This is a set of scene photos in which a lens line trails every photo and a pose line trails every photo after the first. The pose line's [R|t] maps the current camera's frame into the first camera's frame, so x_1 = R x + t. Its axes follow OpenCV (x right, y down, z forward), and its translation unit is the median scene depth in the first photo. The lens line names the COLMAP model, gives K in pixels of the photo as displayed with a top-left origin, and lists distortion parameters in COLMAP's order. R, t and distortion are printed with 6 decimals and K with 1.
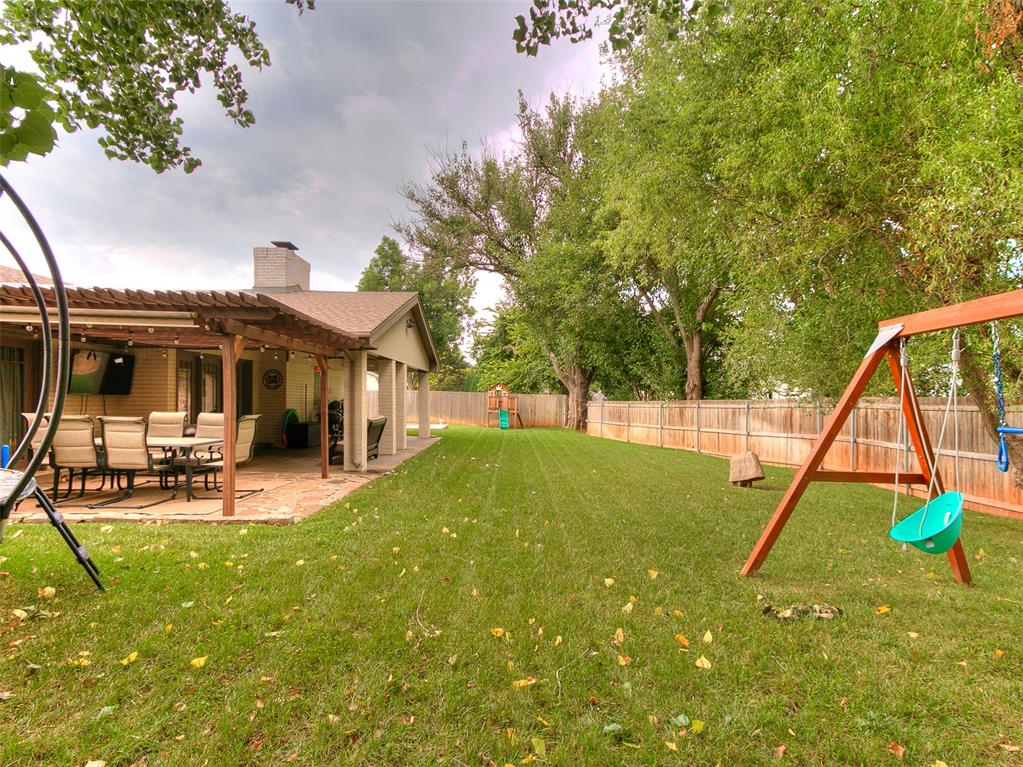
lens RADIAL K [[519.7, 0, 512.0], [0, 519.7, 397.2], [0, 0, 1]] dist [0.022489, -0.000682]
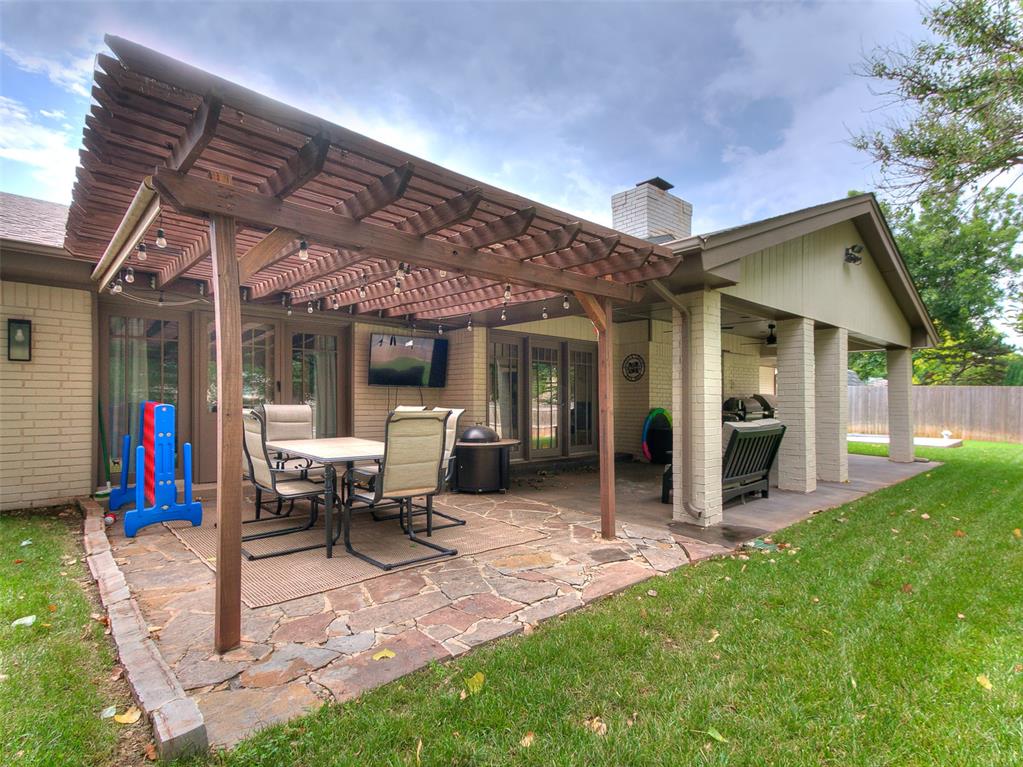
lens RADIAL K [[519.7, 0, 512.0], [0, 519.7, 397.2], [0, 0, 1]] dist [0.022489, -0.000682]
pose [[0.665503, -0.009786, -0.746331, -0.016213], [0.003679, 0.999945, -0.009831, 0.009562], [0.746387, 0.003797, 0.665502, 0.250785]]
